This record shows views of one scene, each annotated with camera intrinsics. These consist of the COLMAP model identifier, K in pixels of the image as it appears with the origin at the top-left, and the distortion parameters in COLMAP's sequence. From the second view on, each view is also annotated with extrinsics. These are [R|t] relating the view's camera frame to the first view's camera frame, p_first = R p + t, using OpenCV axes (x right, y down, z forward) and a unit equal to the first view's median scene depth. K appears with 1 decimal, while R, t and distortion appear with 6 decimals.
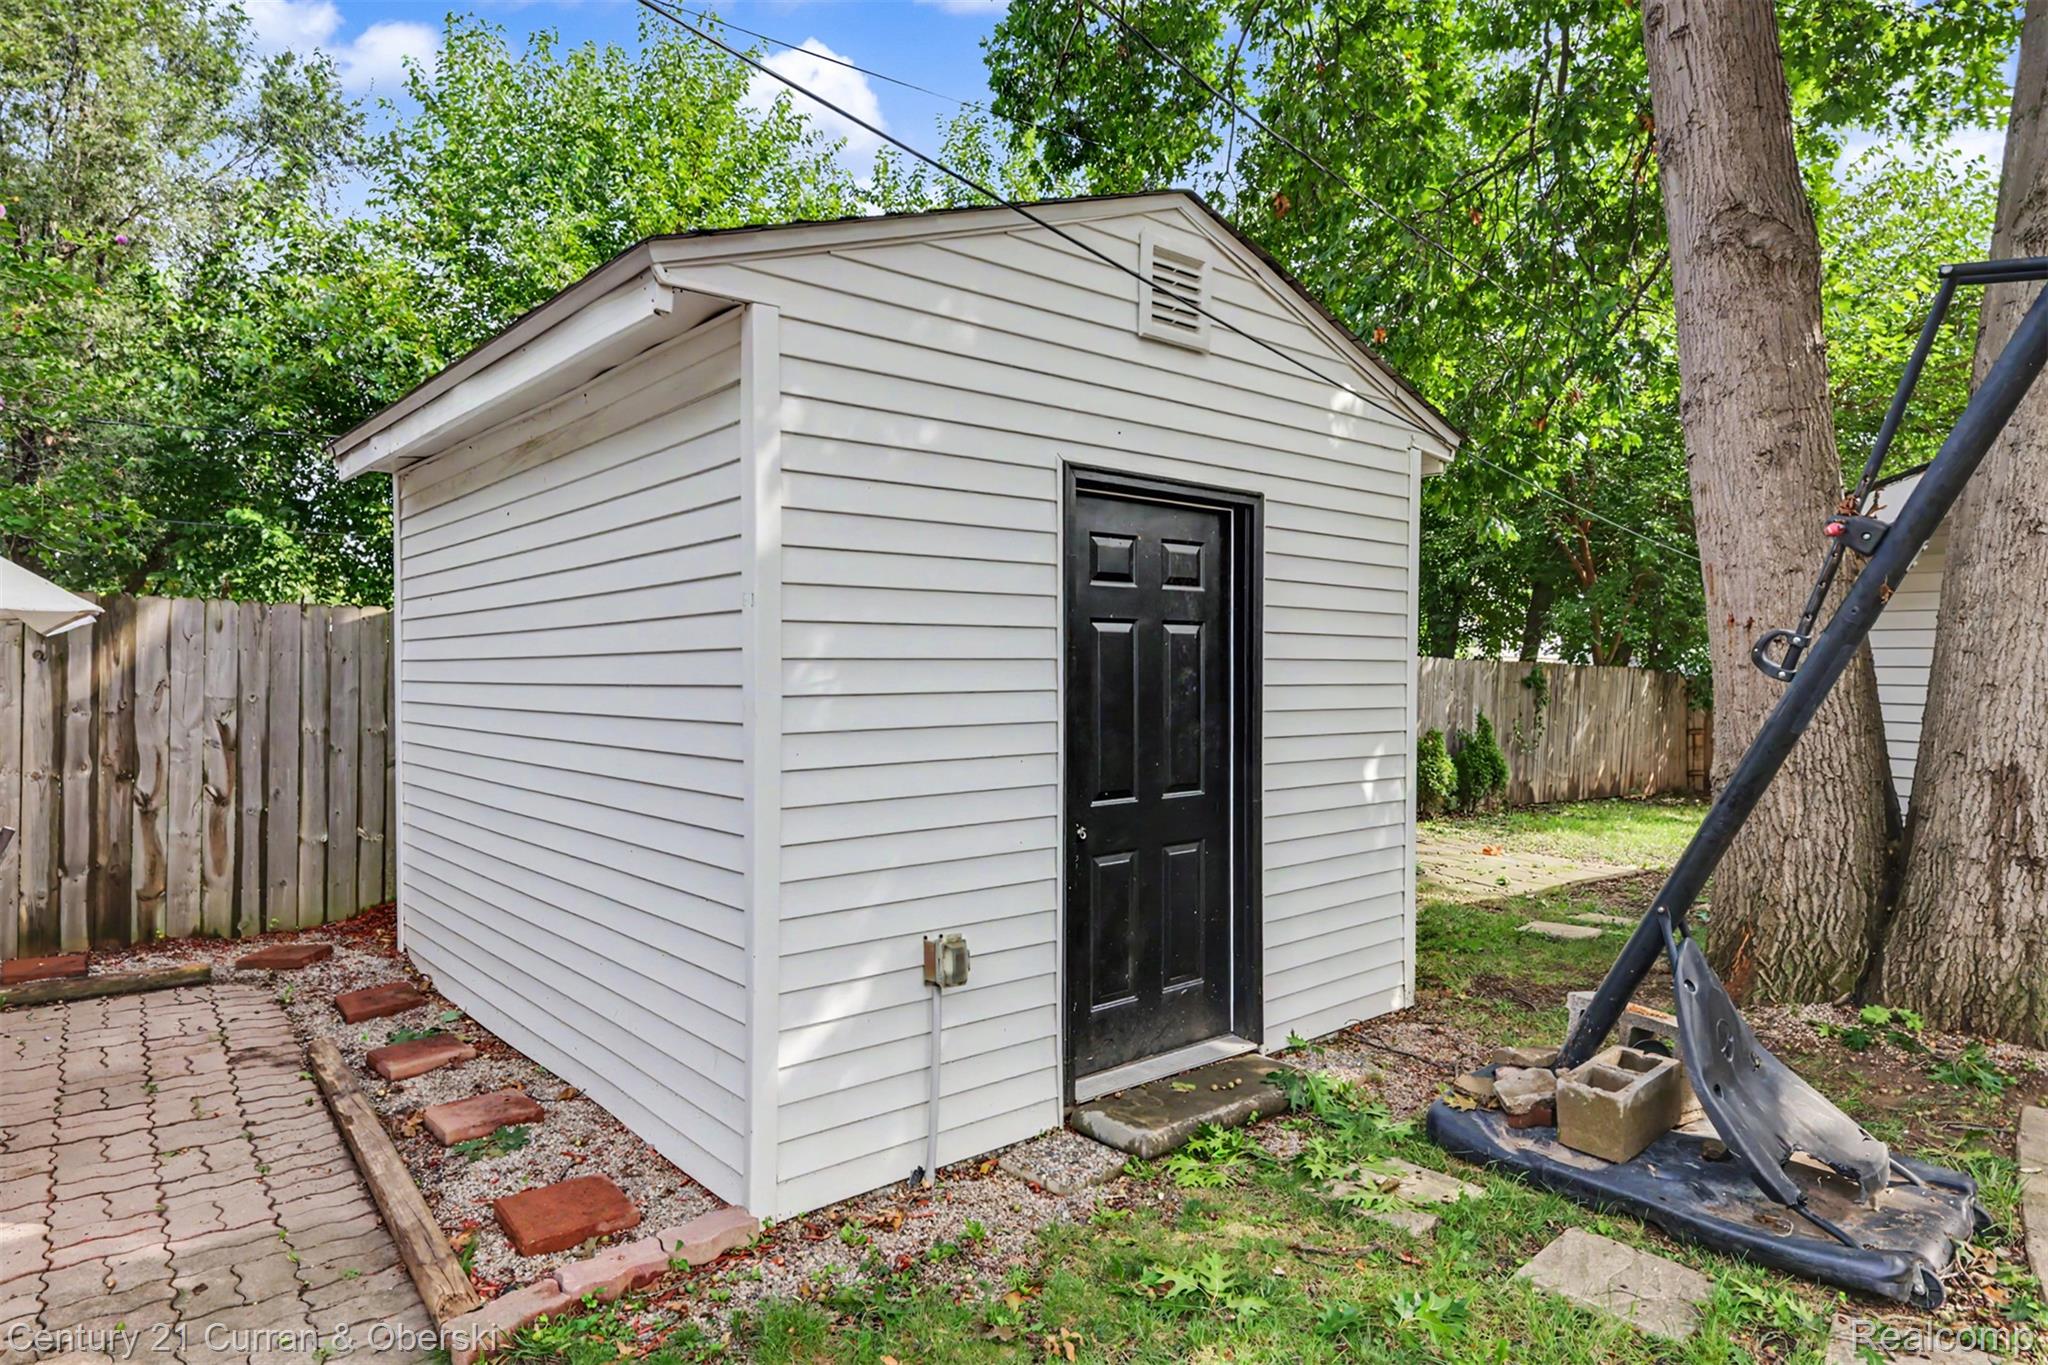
lens RADIAL K [[1158.9, 0, 1029.1], [0, 1158.9, 682.3], [0, 0, 1]] dist [0.005477, -0.000167]
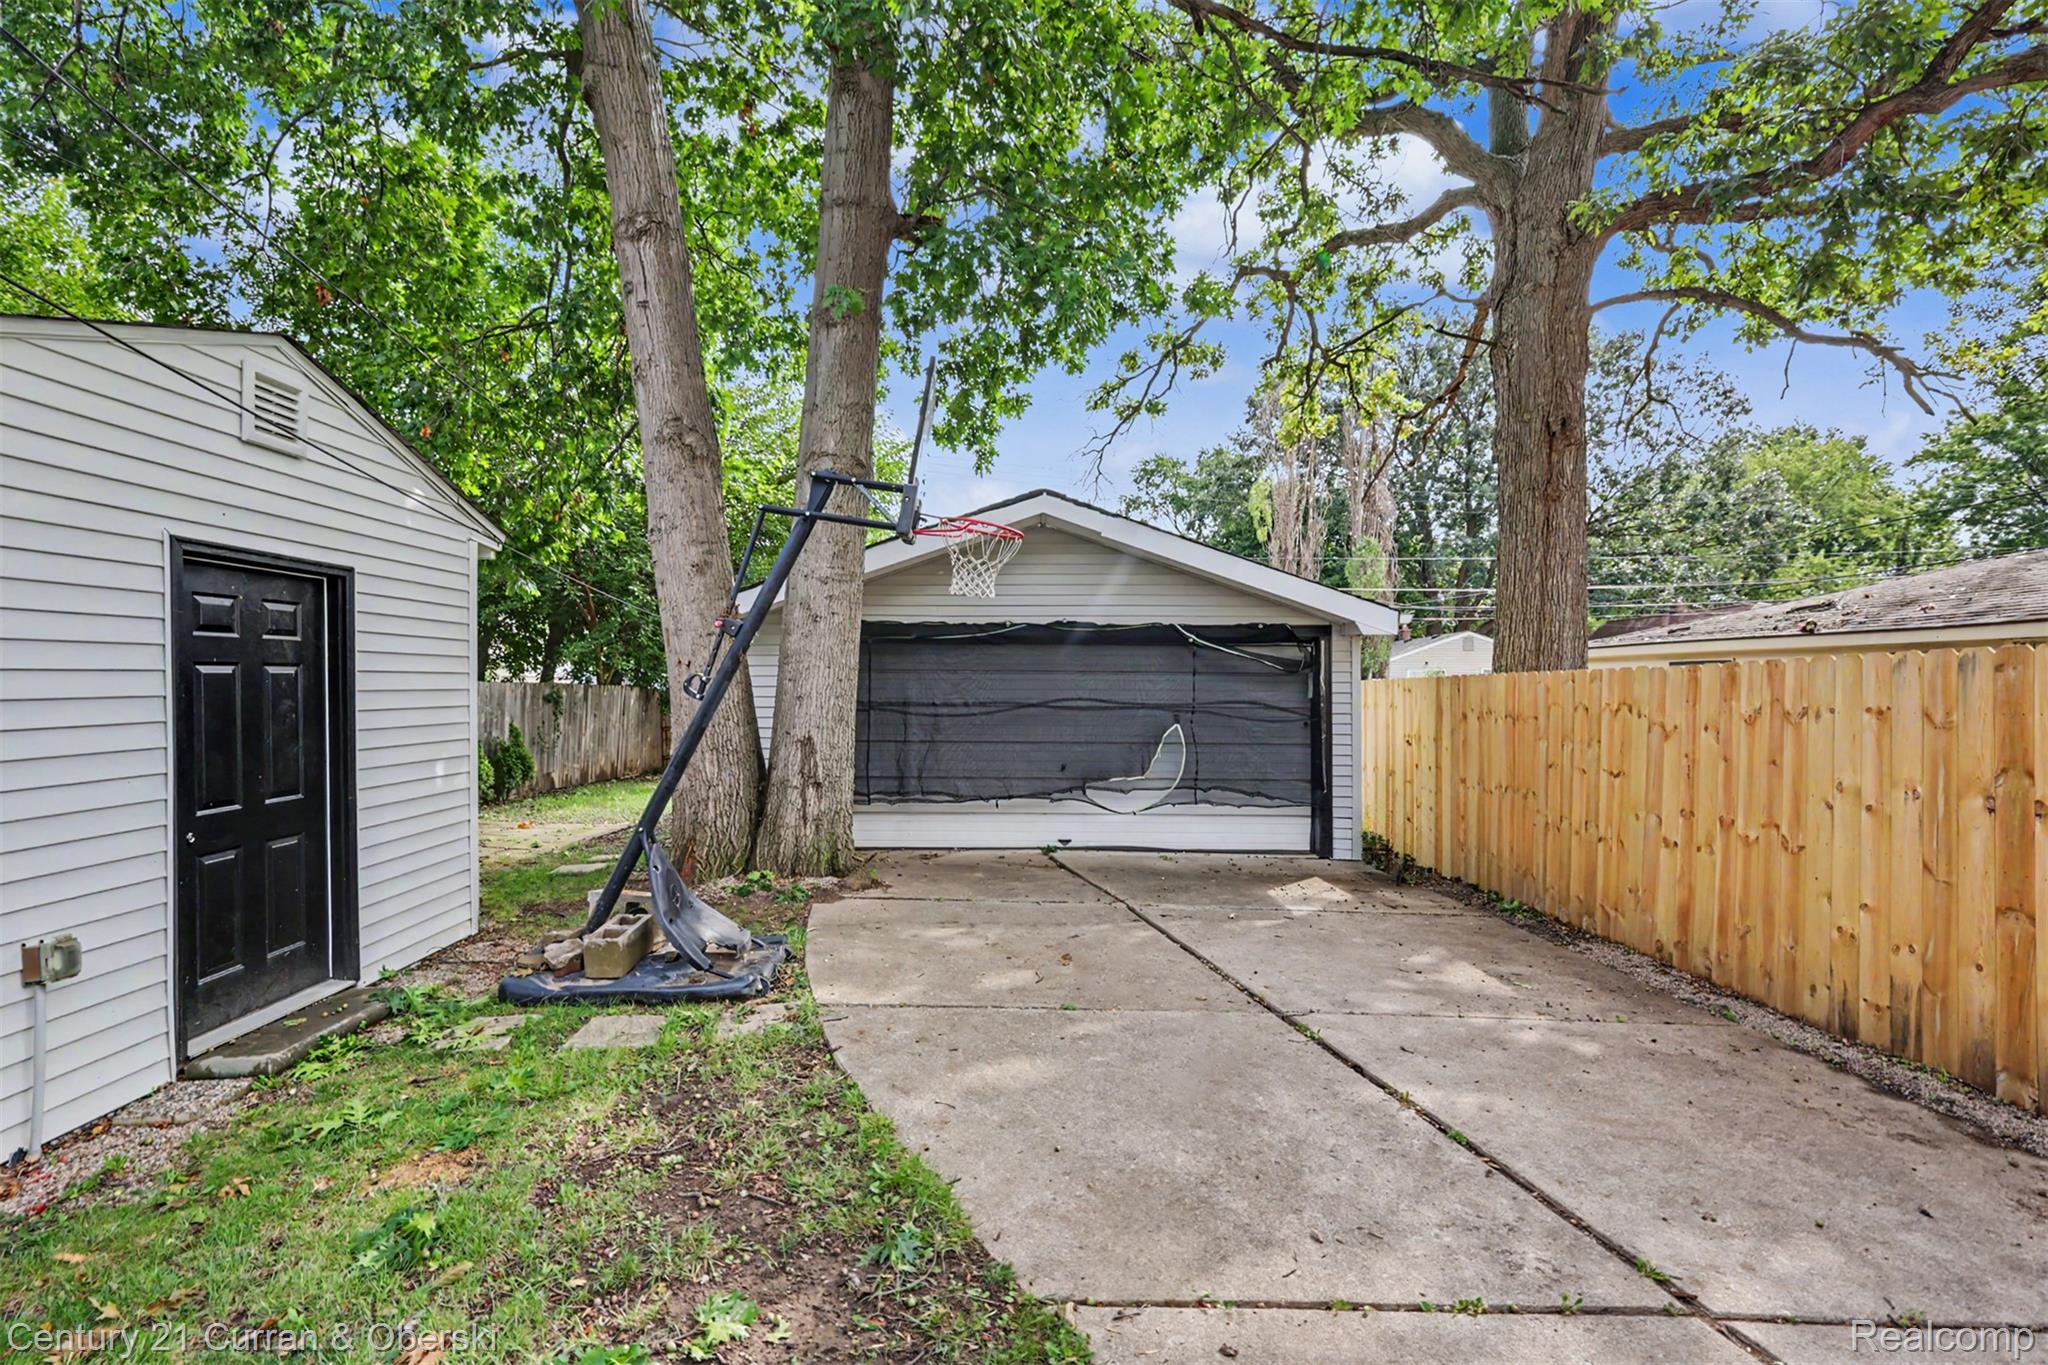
lens RADIAL K [[907.6, 0, 1014.9], [0, 907.6, 684.0], [0, 0, 1]] dist [0.005628, -0.000345]
pose [[0.633068, -0.010972, 0.774018, -0.126654], [0.020252, 0.999792, -0.002391, -0.010391], [-0.773831, 0.017189, 0.633159, -0.248444]]
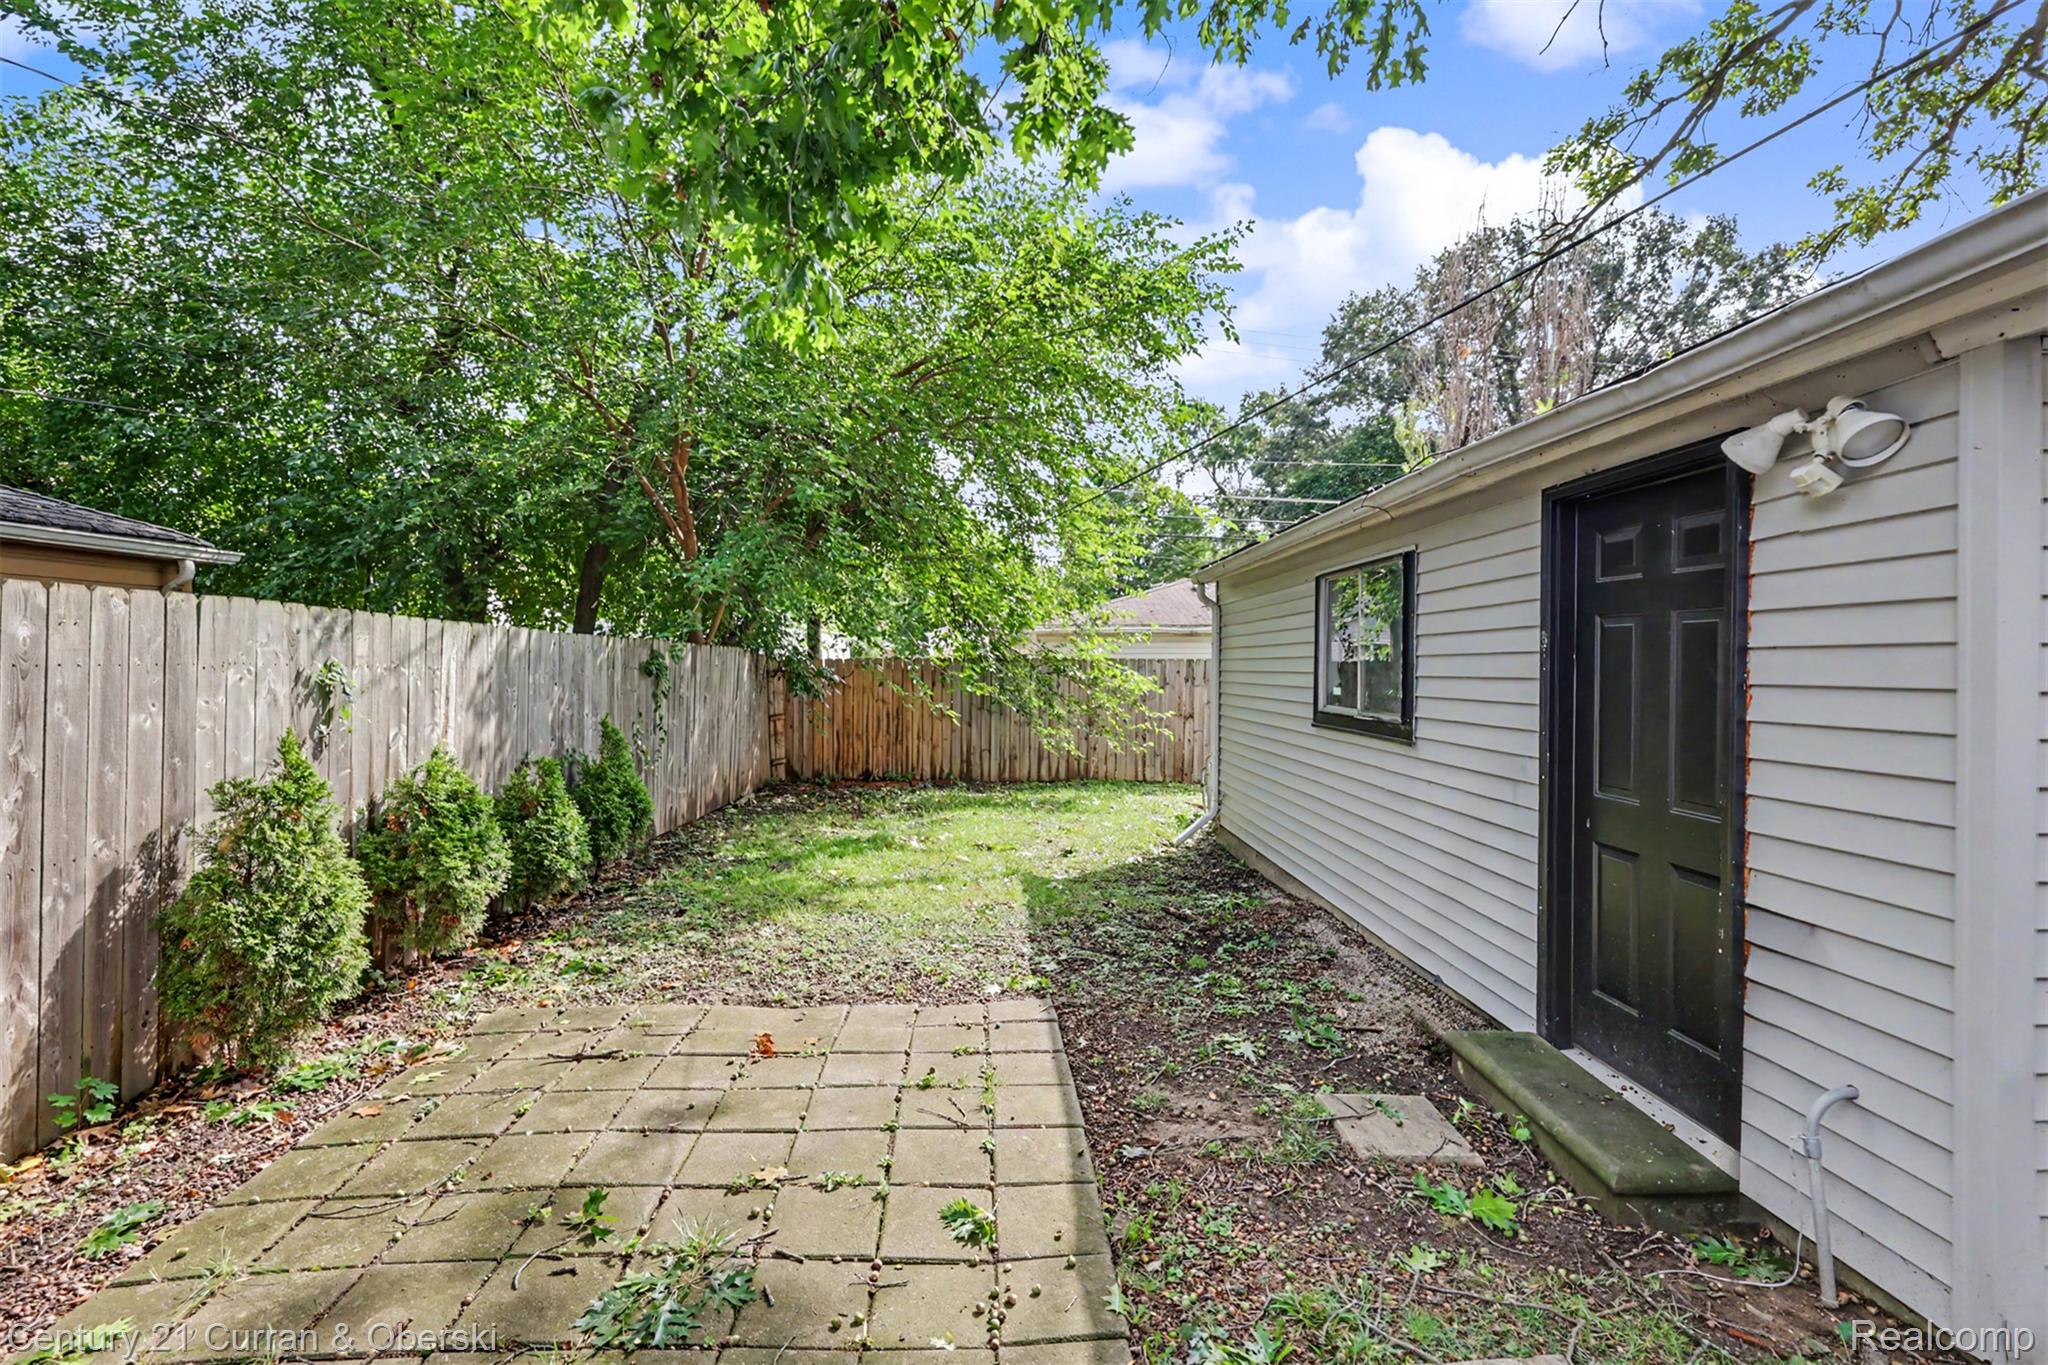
lens RADIAL K [[913.3, 0, 1029.7], [0, 913.3, 659.2], [0, 0, 1]] dist [0.002650, 0.000337]
pose [[0.571716, -0.014221, 0.820328, 0.356495], [0.018667, 0.999816, 0.004323, -0.010890], [-0.820239, 0.012841, 0.571877, 1.599491]]
